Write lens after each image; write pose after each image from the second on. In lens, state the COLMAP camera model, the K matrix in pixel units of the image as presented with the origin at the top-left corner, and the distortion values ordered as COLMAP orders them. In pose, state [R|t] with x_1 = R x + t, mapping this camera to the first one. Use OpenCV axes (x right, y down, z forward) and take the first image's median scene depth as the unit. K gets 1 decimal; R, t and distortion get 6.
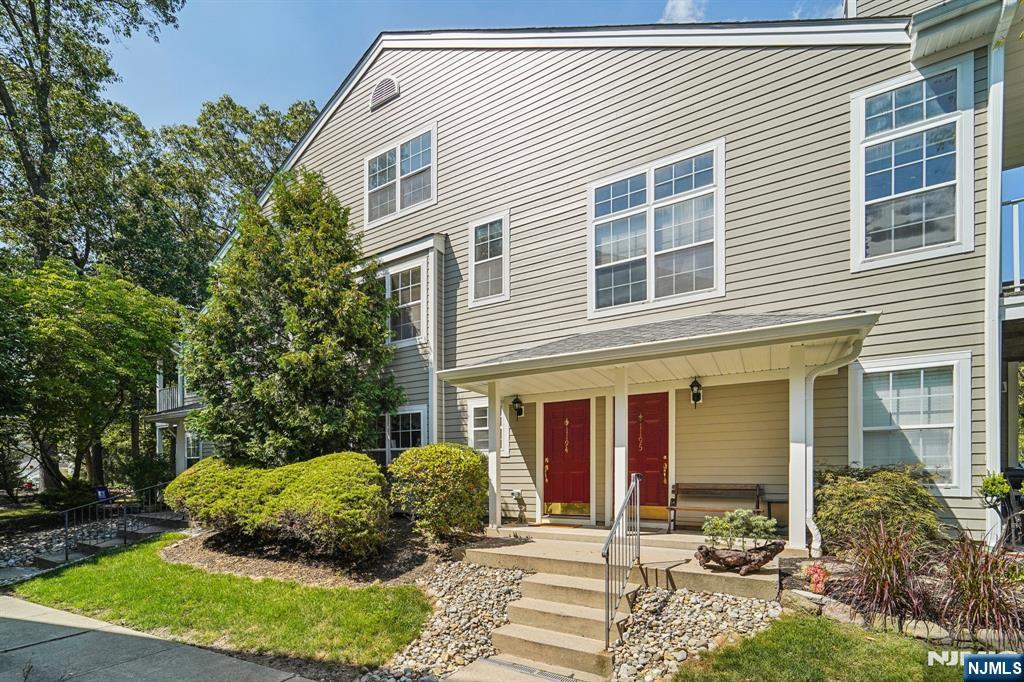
lens RADIAL K [[438.3, 0, 510.7], [0, 438.3, 473.0], [0, 0, 1]] dist [-0.014527, 0.003743]
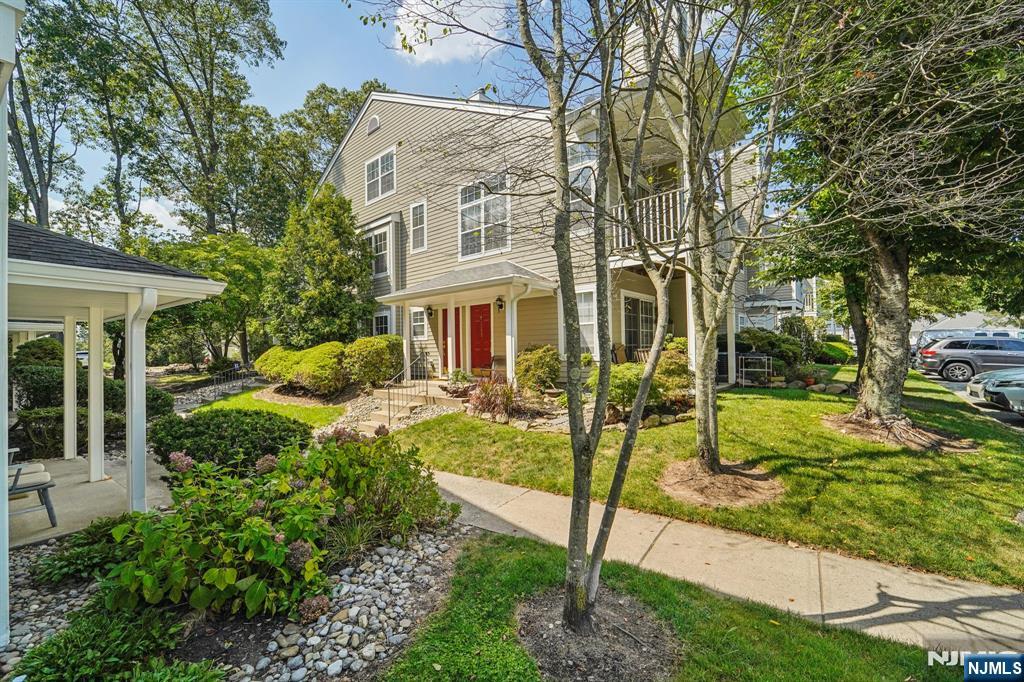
lens RADIAL K [[405.4, 0, 510.7], [0, 405.4, 334.3], [0, 0, 1]] dist [0.001154, 0.000162]
pose [[0.978470, -0.027775, -0.204511, 0.597615], [0.023171, 0.999422, -0.024872, -0.014251], [0.205083, 0.019598, 0.978548, -0.467055]]
